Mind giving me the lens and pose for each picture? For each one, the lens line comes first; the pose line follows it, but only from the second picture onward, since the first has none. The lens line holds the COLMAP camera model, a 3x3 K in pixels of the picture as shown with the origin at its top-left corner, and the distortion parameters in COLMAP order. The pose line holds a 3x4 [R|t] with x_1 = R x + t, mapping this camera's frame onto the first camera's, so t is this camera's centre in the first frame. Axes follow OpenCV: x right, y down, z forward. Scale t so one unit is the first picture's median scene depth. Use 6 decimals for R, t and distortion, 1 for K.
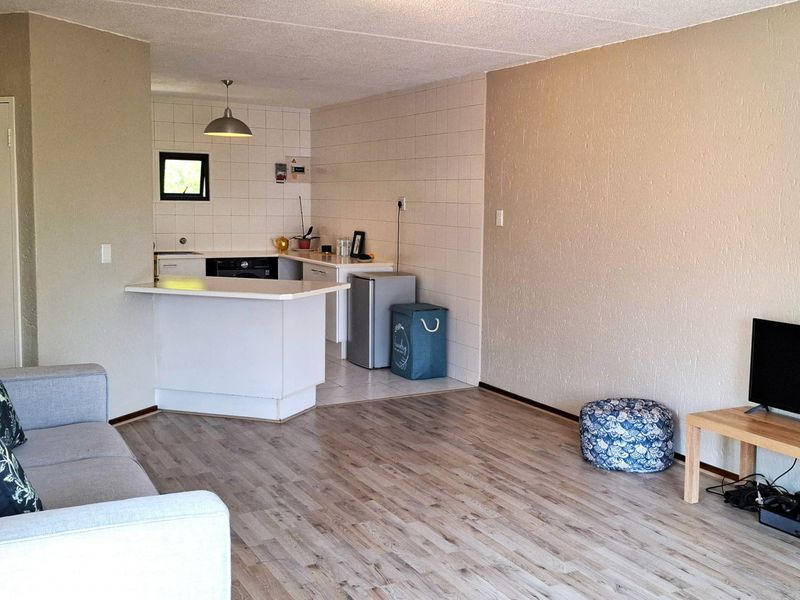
lens RADIAL K [[885.2, 0, 485.1], [0, 885.2, 264.4], [0, 0, 1]] dist [0.095467, 0.000000]
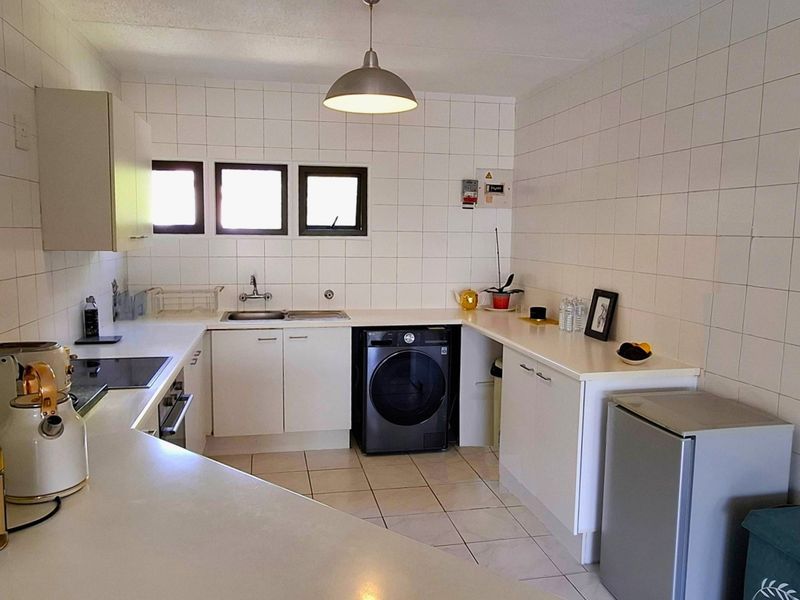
lens RADIAL K [[597.4, 0, 390.1], [0, 597.4, 303.0], [0, 0, 1]] dist [-0.035202, 0.008273]
pose [[0.938514, 0.036807, -0.343274, -0.159590], [-0.021628, 0.998616, 0.047943, -0.050591], [0.344563, -0.037571, 0.938011, 0.690448]]
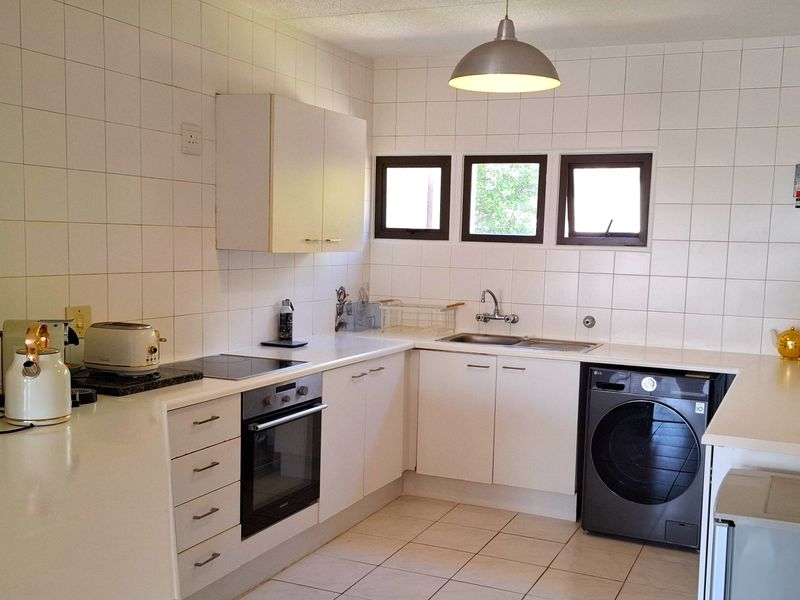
lens RADIAL K [[875.4, 0, 436.7], [0, 875.4, 335.2], [0, 0, 1]] dist [0.112287, 0.000000]
pose [[0.573202, 0.092035, -0.814229, 0.042740], [-0.076511, 0.995343, 0.058645, -0.049707], [0.815834, 0.028682, 0.577575, 0.740366]]
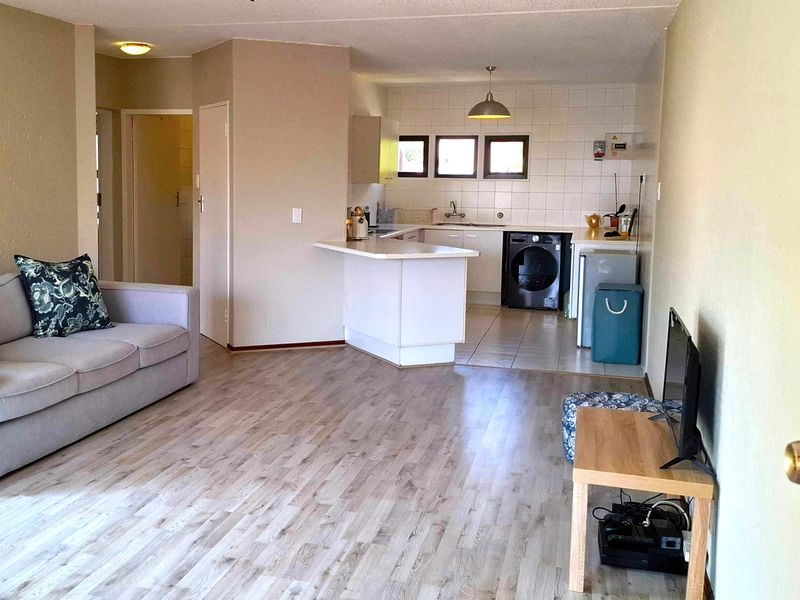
lens RADIAL K [[885.2, 0, 322.8], [0, 885.2, 269.3], [0, 0, 1]] dist [0.095467, 0.000000]
pose [[0.658061, 0.071967, -0.749517, 0.412562], [-0.057404, 0.997320, 0.045361, 0.003739], [0.750773, 0.013175, 0.660429, 0.127637]]
